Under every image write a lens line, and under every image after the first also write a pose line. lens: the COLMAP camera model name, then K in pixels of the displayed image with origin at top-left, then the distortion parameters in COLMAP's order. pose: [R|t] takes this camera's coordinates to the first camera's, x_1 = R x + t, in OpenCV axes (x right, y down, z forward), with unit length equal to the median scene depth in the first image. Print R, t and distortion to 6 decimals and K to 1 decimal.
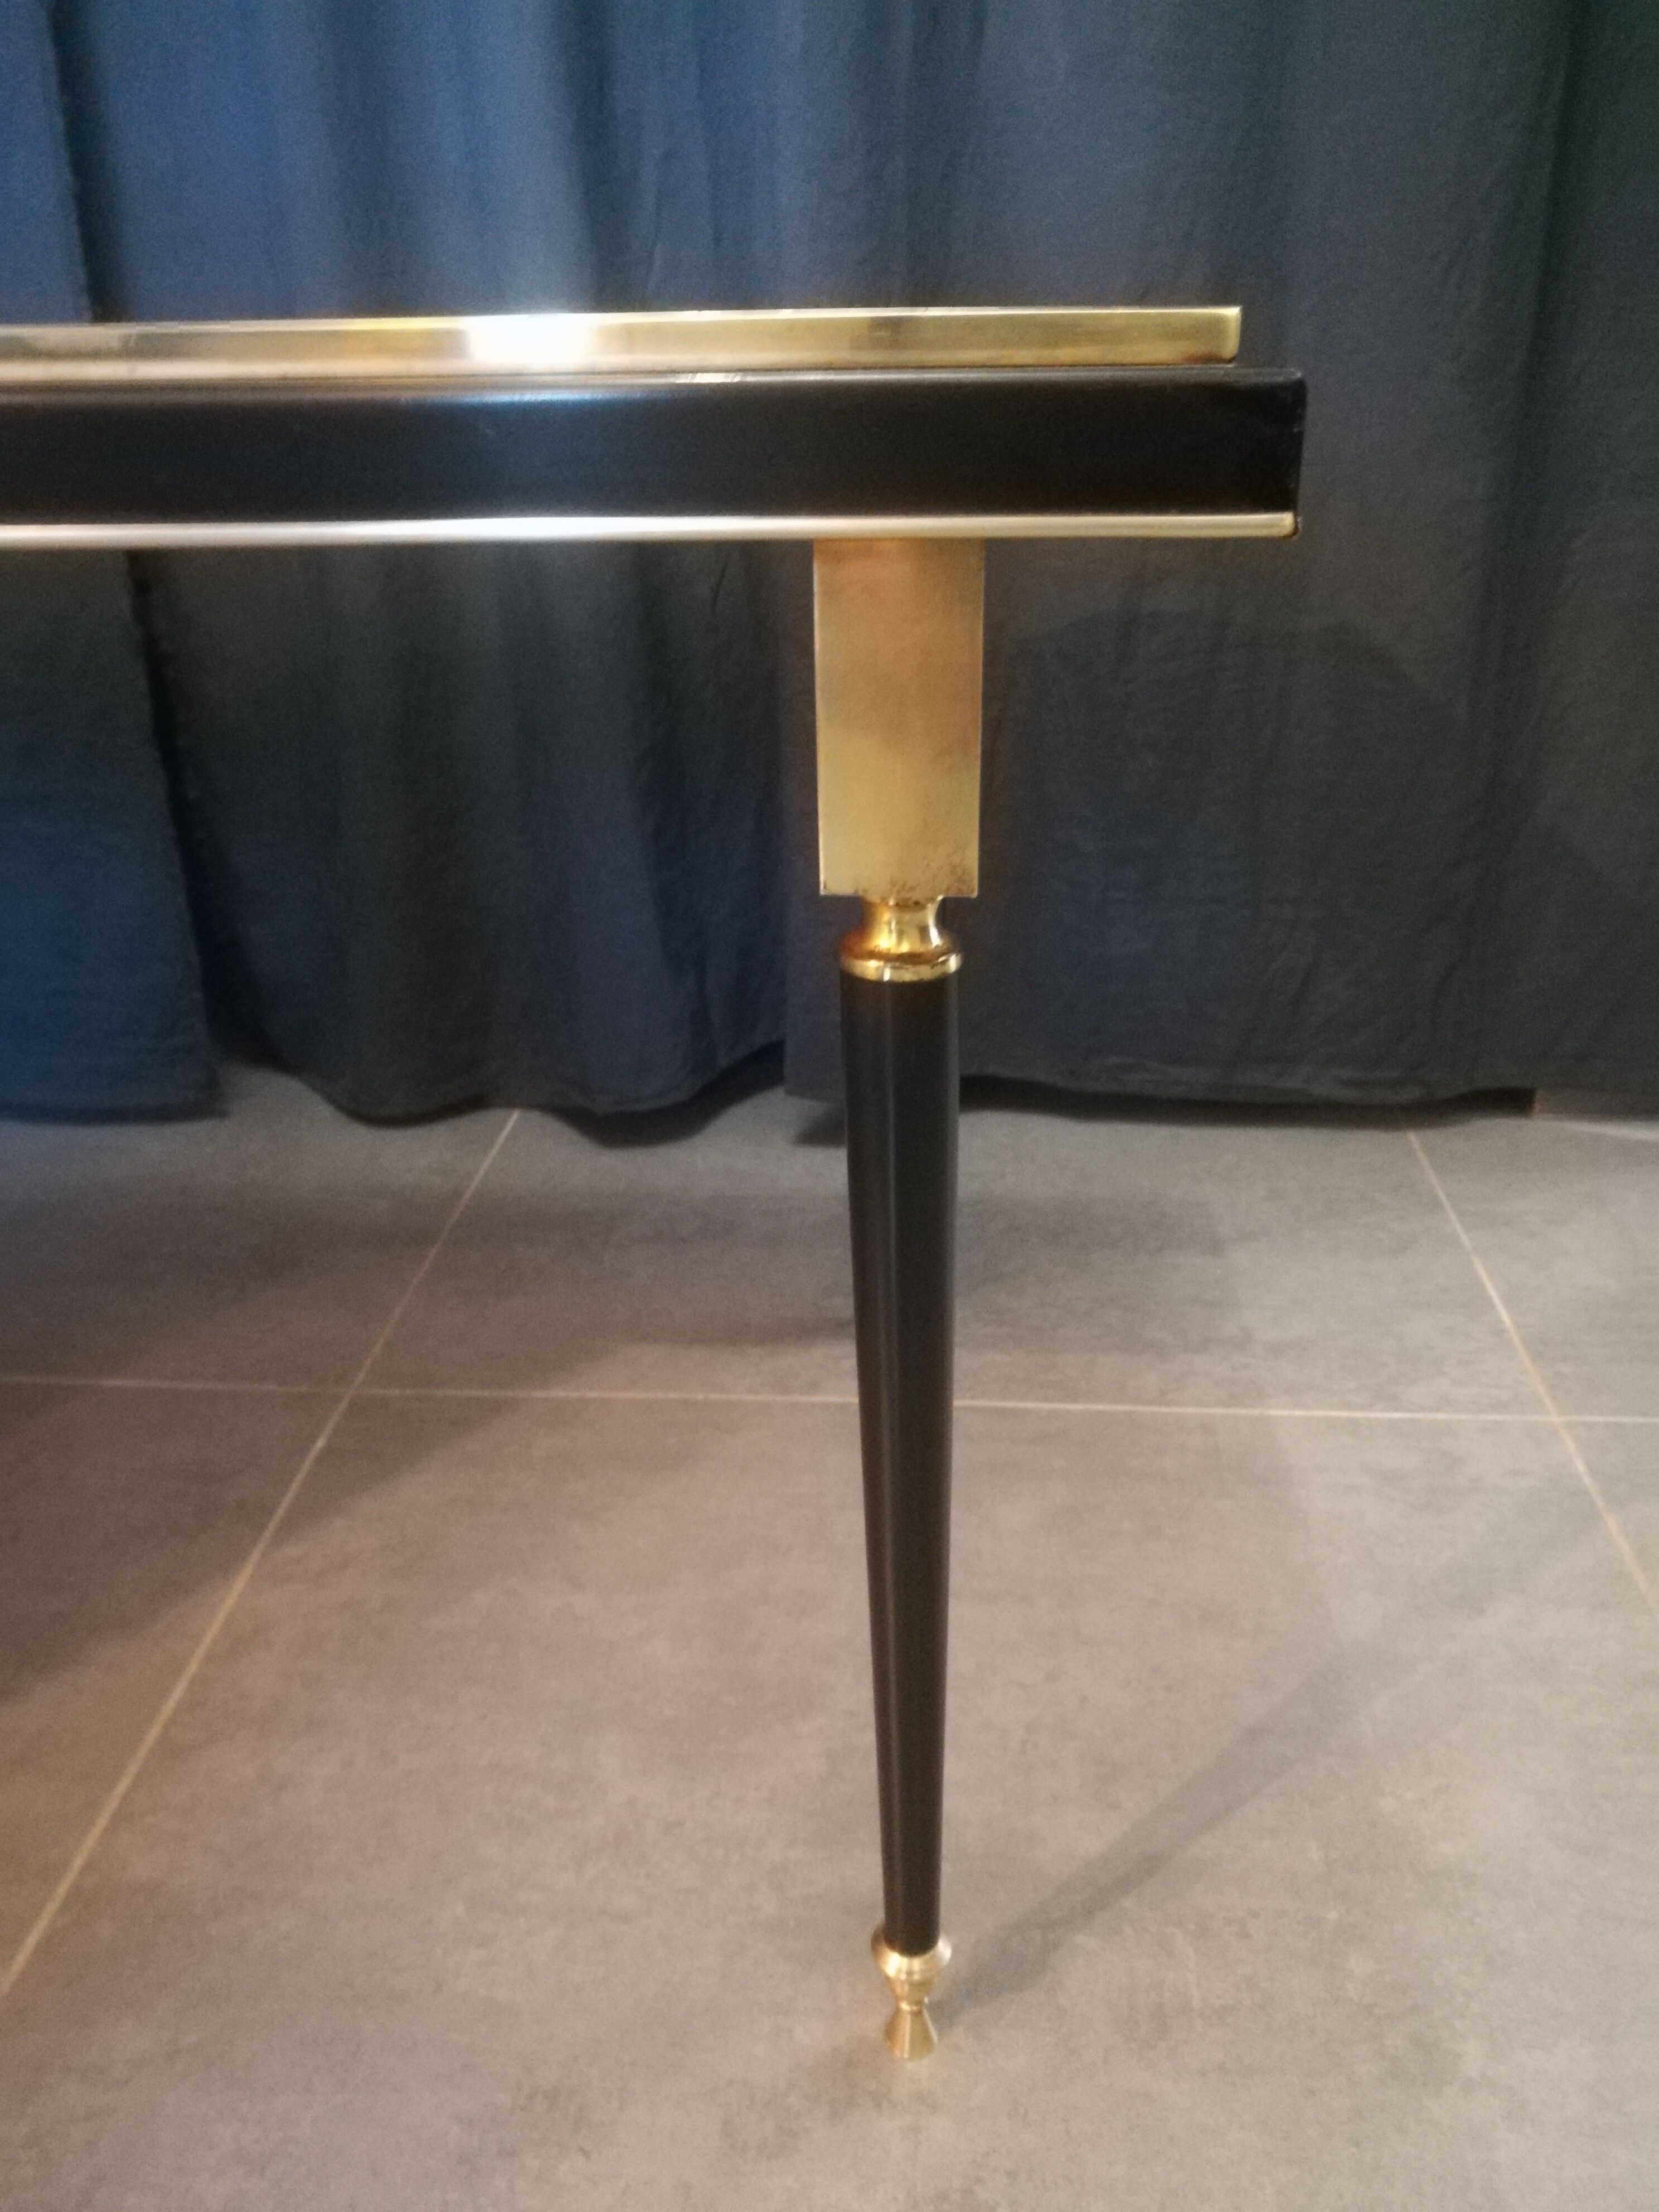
lens RADIAL K [[1718.5, 0, 831.3], [0, 1718.5, 1106.6], [0, 0, 1]] dist [-0.036836, 0.059596]
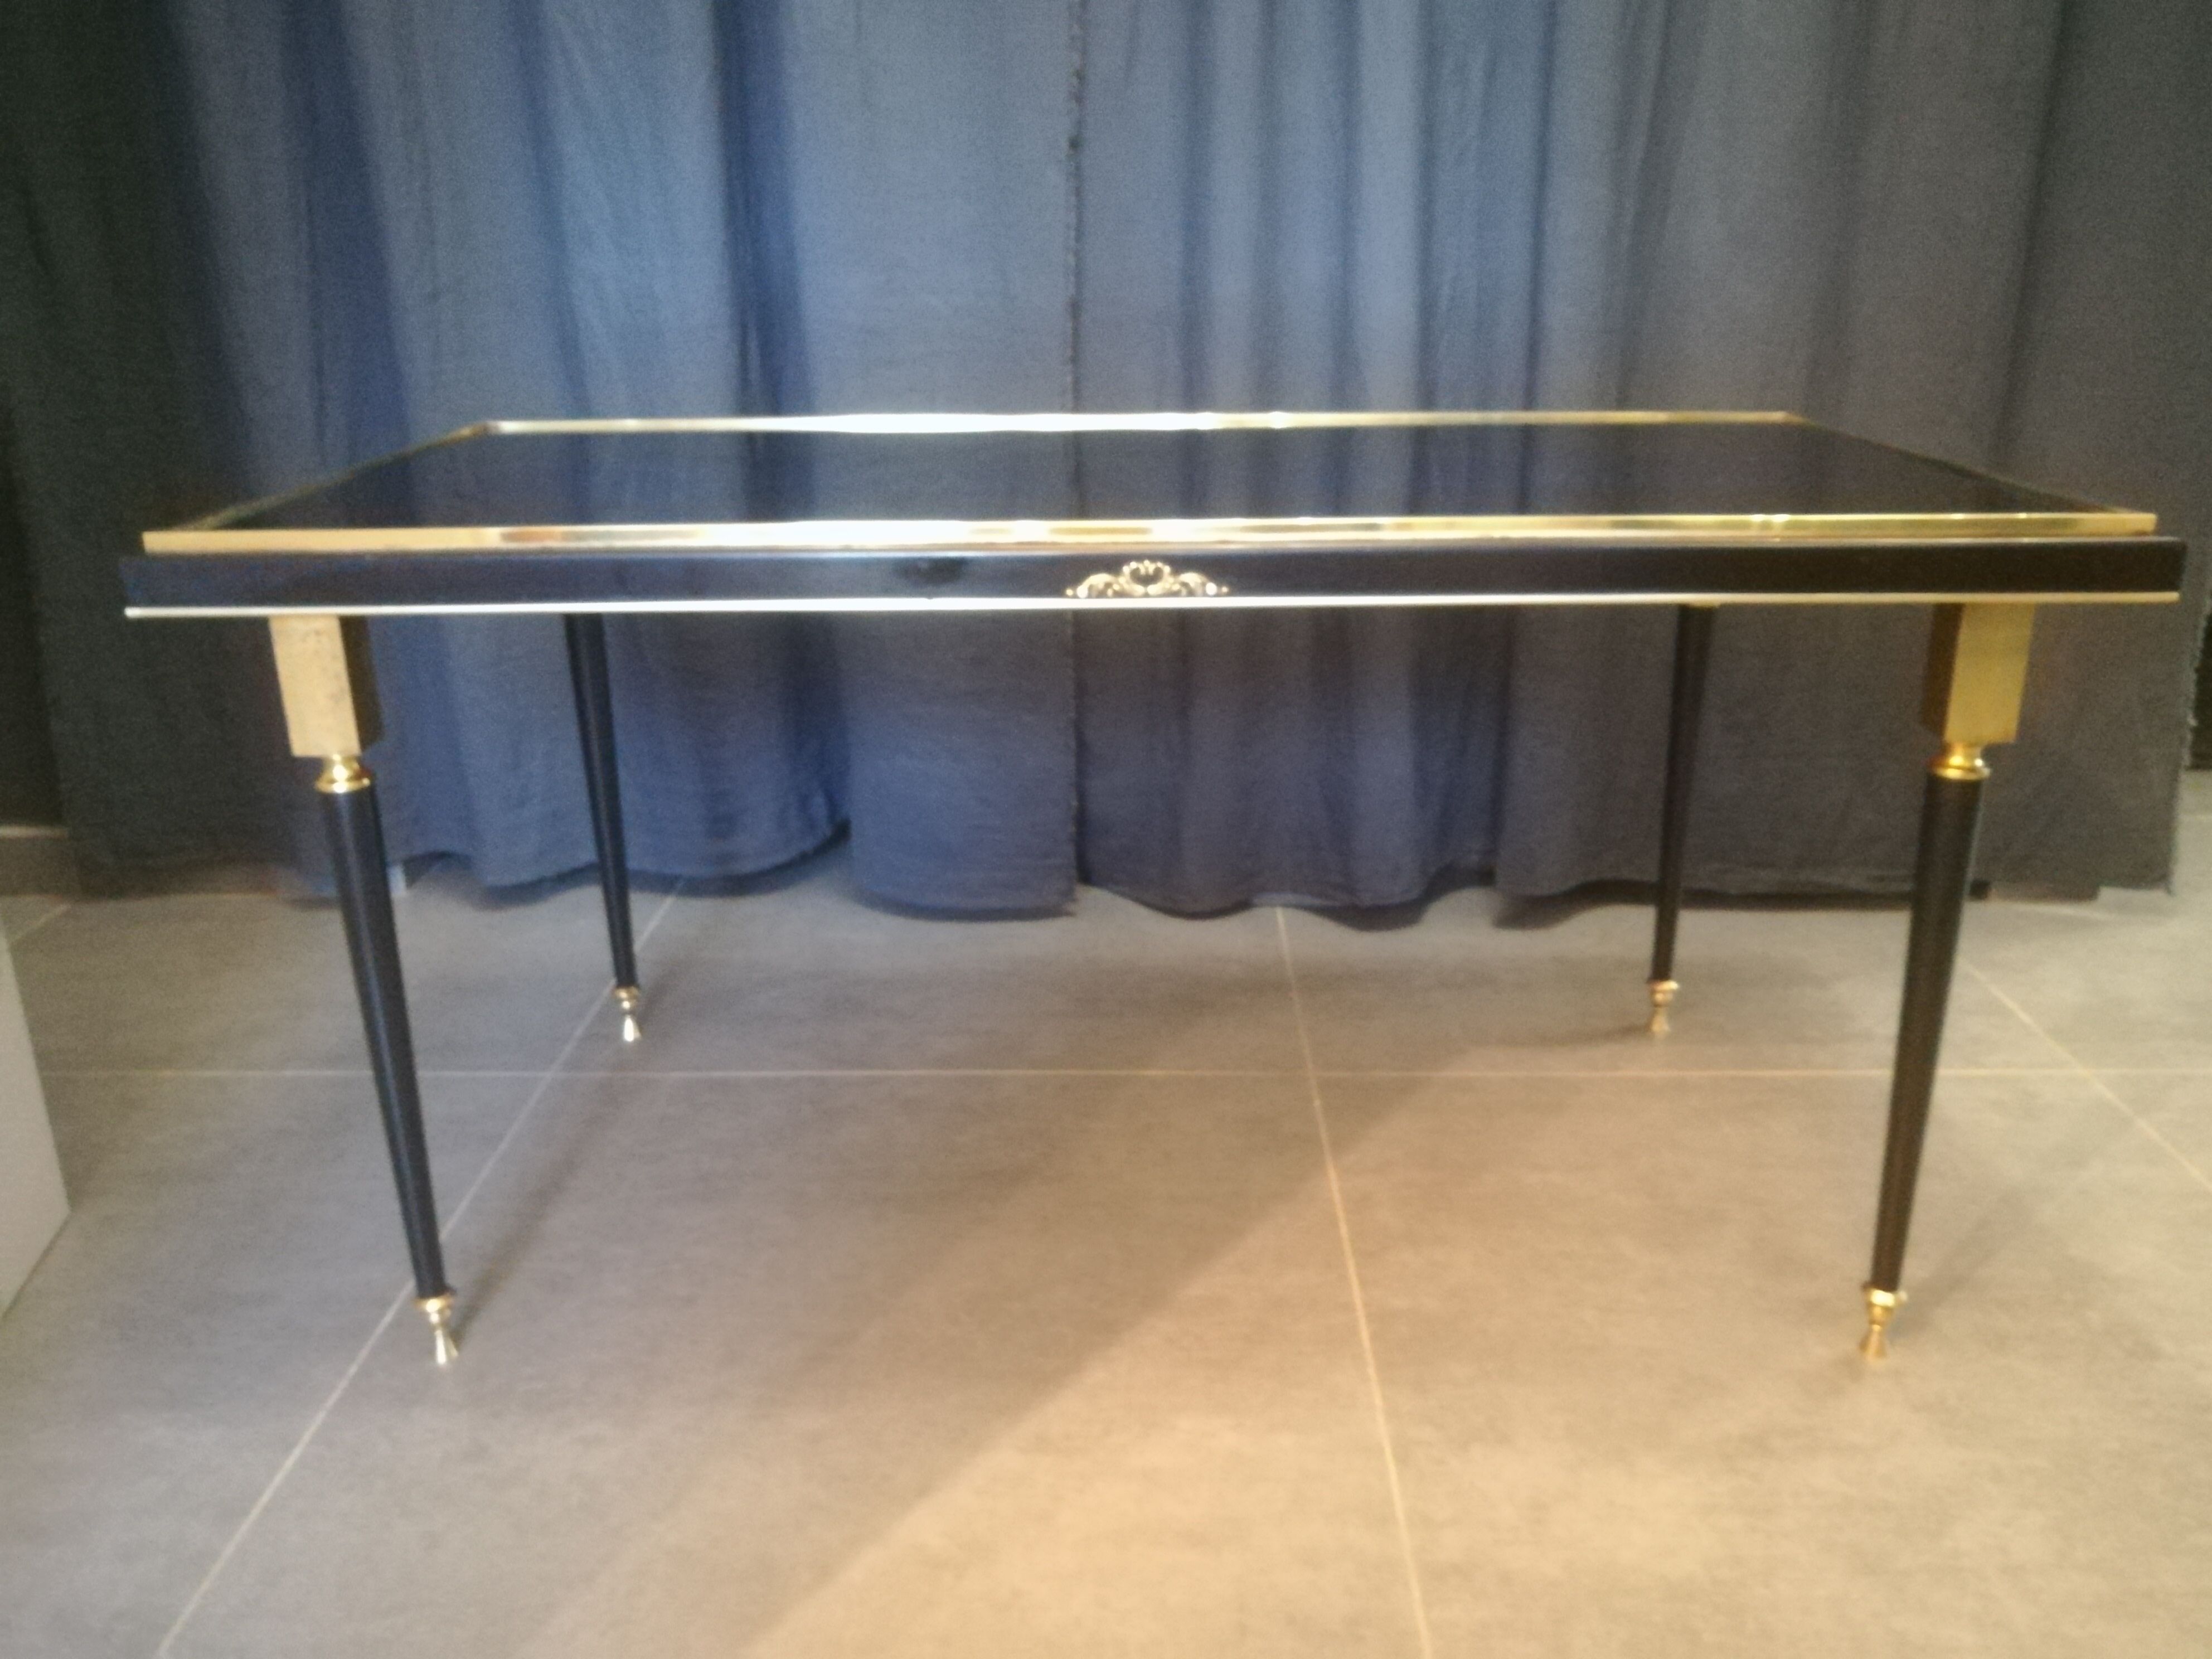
lens RADIAL K [[1718.5, 0, 1100.1], [0, 1718.5, 836.9], [0, 0, 1]] dist [-0.036836, 0.059596]
pose [[0.998438, -0.010040, 0.054962, -0.549285], [0.014516, 0.996555, -0.081660, 0.075872], [-0.053953, 0.082330, 0.995144, -0.530741]]
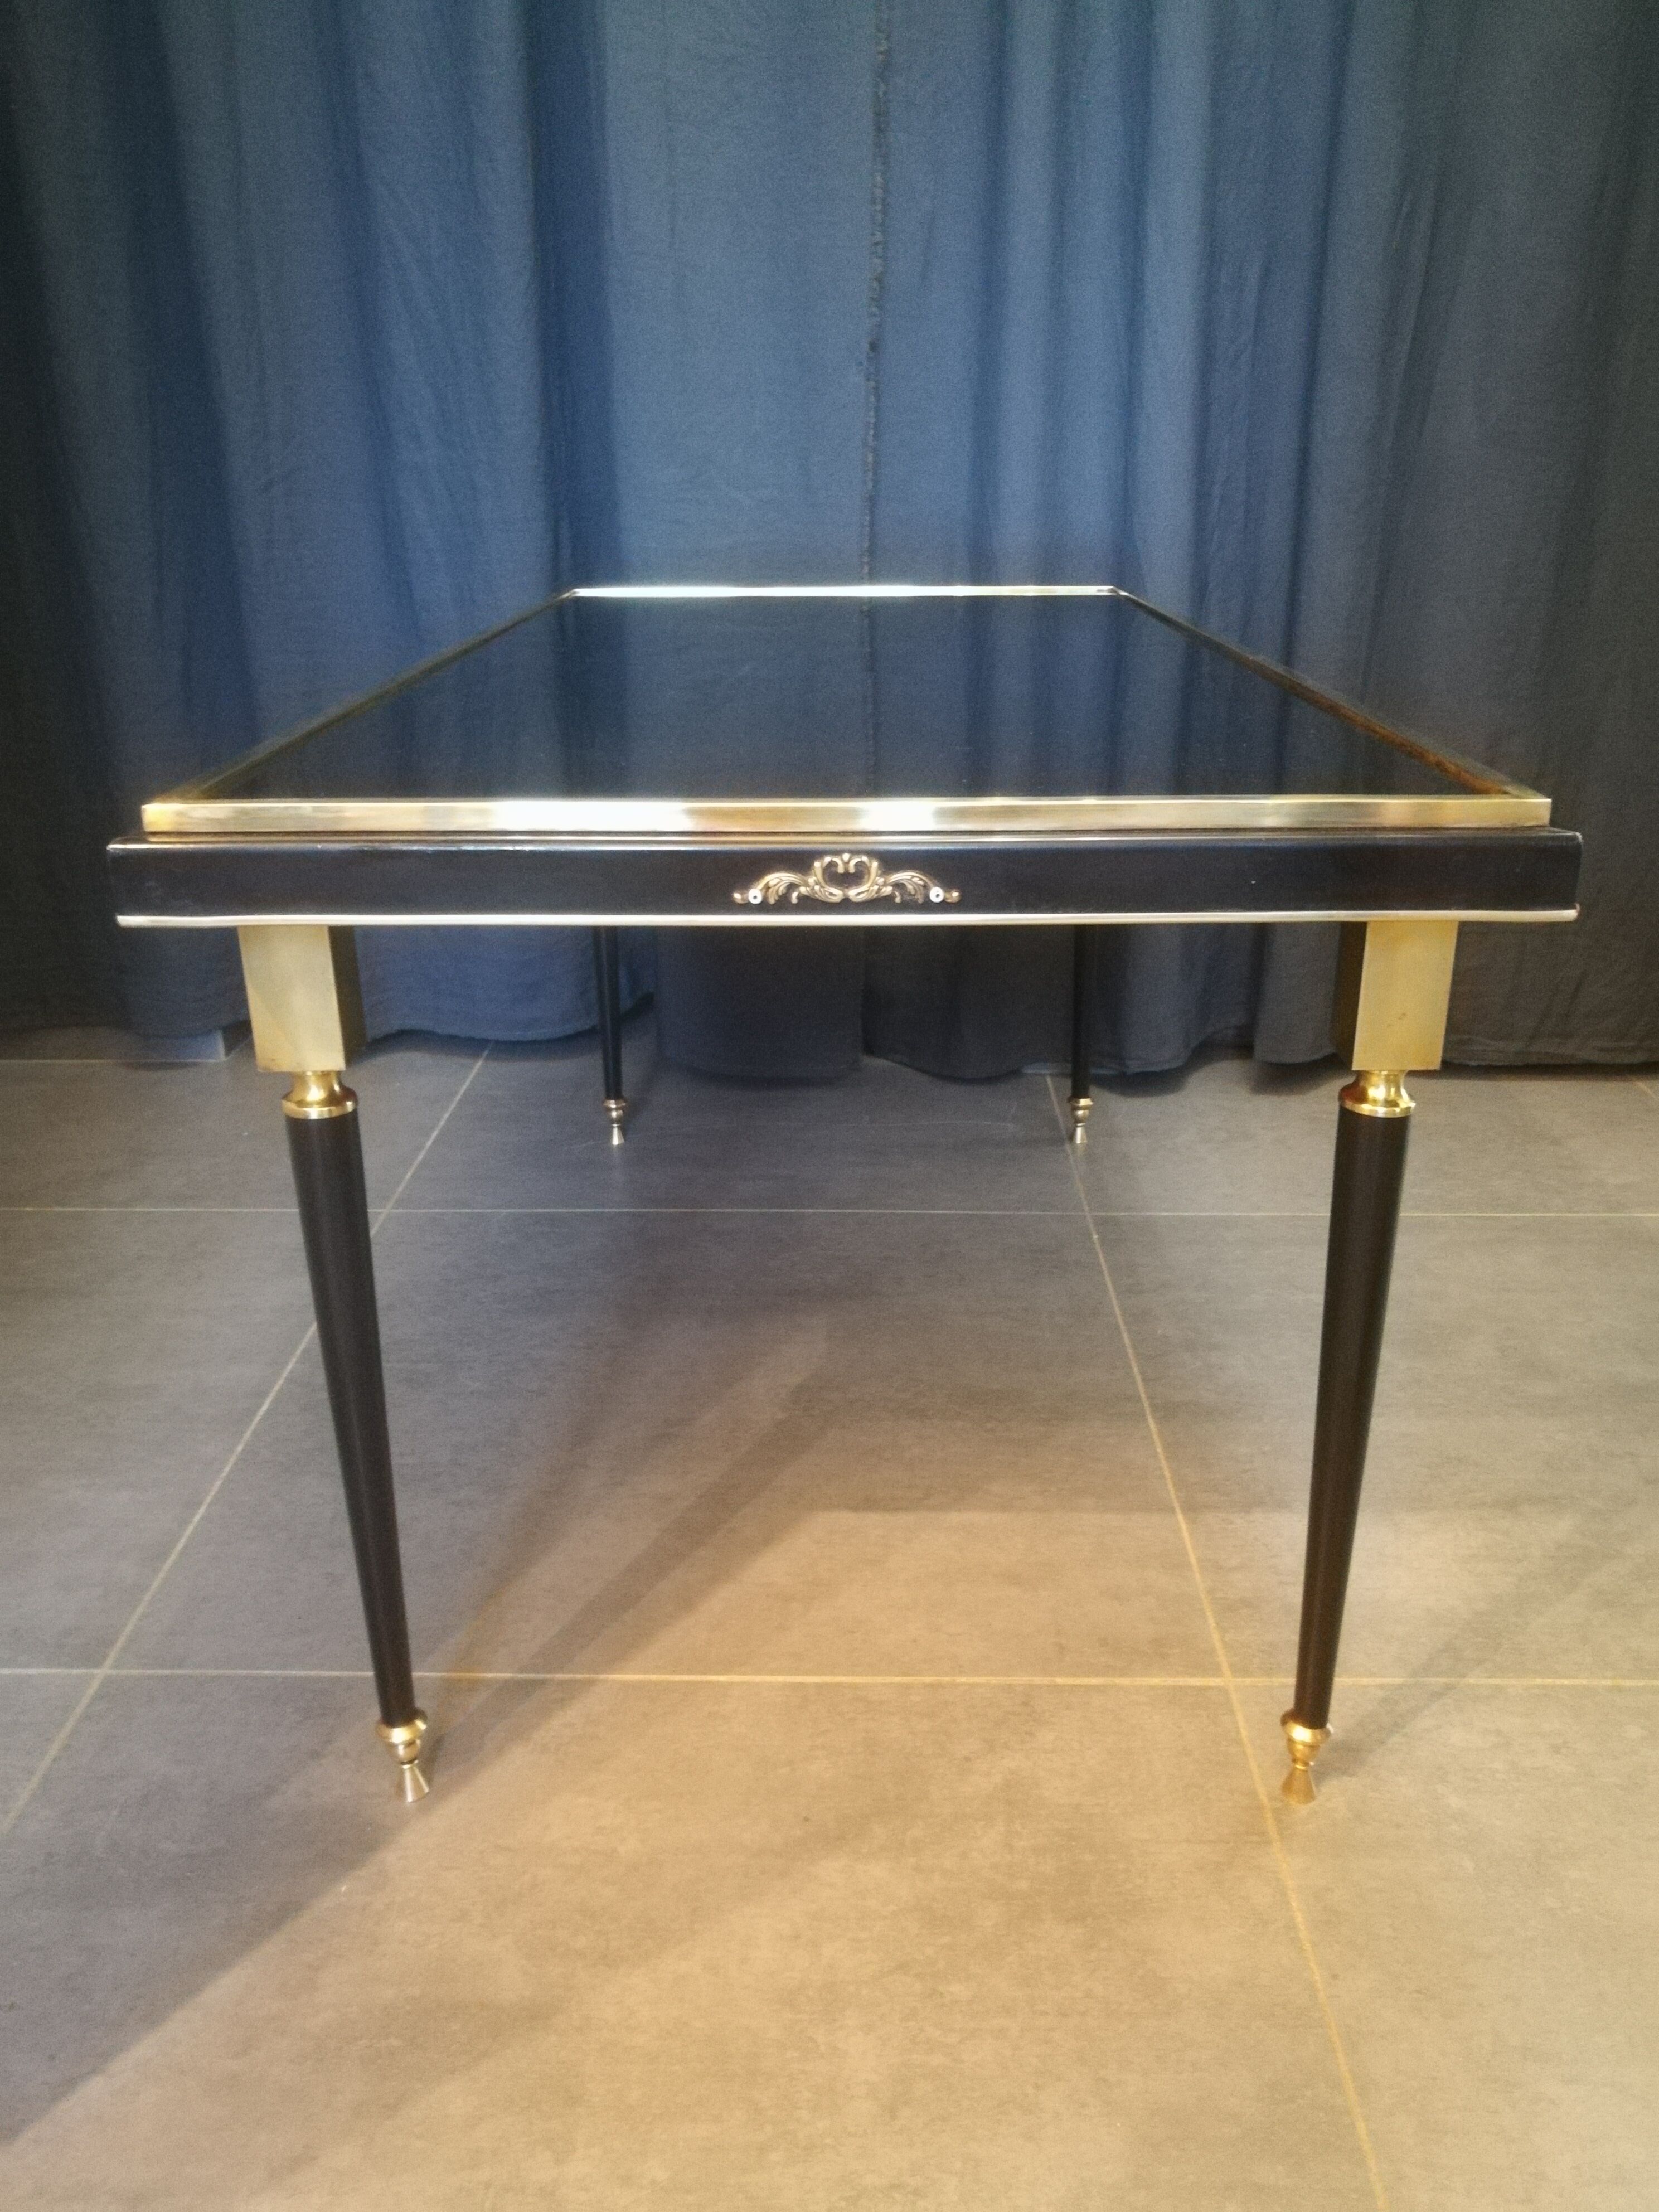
lens RADIAL K [[1718.5, 0, 832.7], [0, 1718.5, 1113.4], [0, 0, 1]] dist [-0.036836, 0.059596]
pose [[0.997985, -0.007852, 0.062970, -0.629113], [0.011776, 0.997995, -0.062192, 0.166810], [-0.062356, 0.062808, 0.996076, -0.638285]]
